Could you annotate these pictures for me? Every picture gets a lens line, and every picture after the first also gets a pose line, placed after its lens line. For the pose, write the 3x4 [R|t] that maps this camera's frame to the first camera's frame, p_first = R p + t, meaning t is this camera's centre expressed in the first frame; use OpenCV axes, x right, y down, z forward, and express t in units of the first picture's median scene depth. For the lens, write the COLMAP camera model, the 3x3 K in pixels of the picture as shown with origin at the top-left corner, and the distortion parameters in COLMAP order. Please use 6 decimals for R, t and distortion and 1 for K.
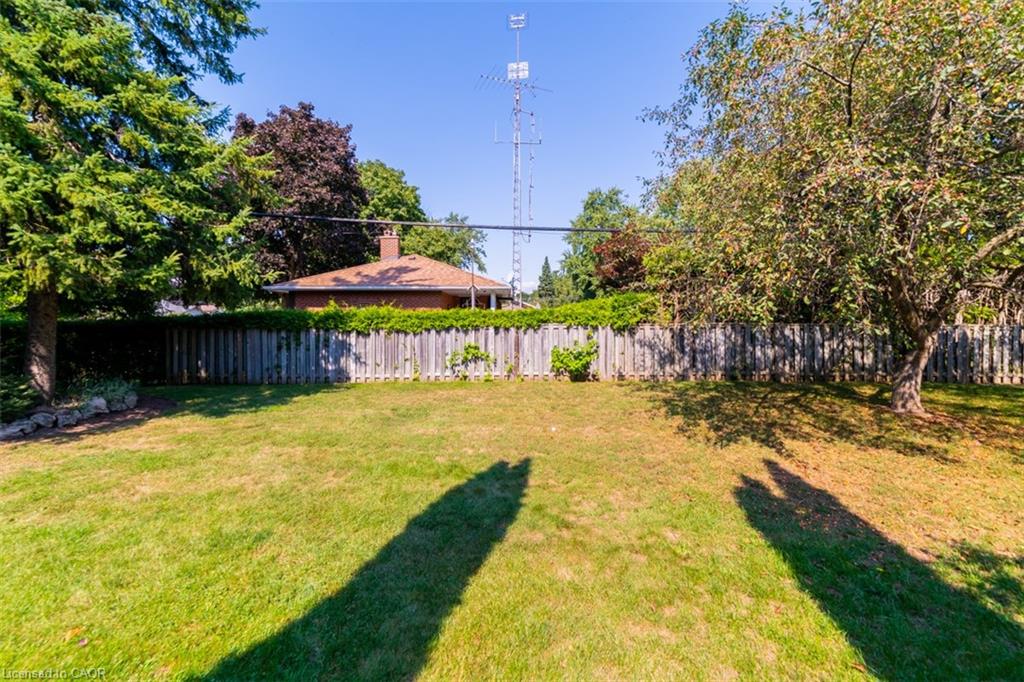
lens RADIAL K [[400.0, 0, 508.9], [0, 400.0, 343.7], [0, 0, 1]] dist [-0.003411, 0.000081]
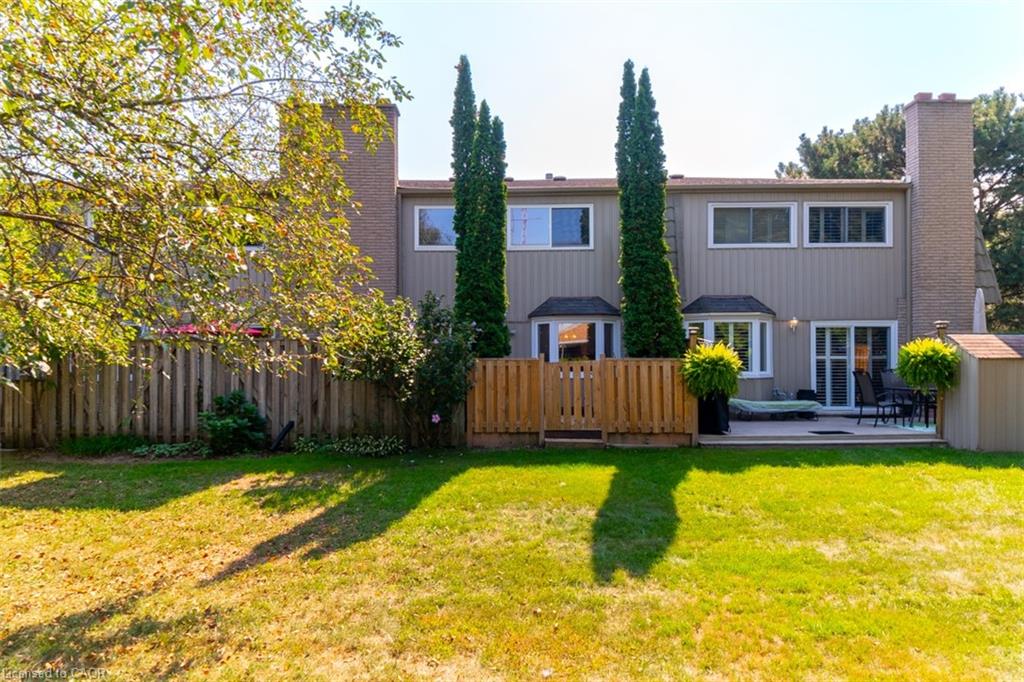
lens RADIAL K [[400.0, 0, 508.9], [0, 400.0, 343.7], [0, 0, 1]] dist [-0.003411, 0.000081]
pose [[-0.998954, 0.003618, 0.045587, 0.192528], [0.003908, 0.999973, 0.006292, -0.092123], [-0.045563, 0.006464, -0.998941, 1.963255]]
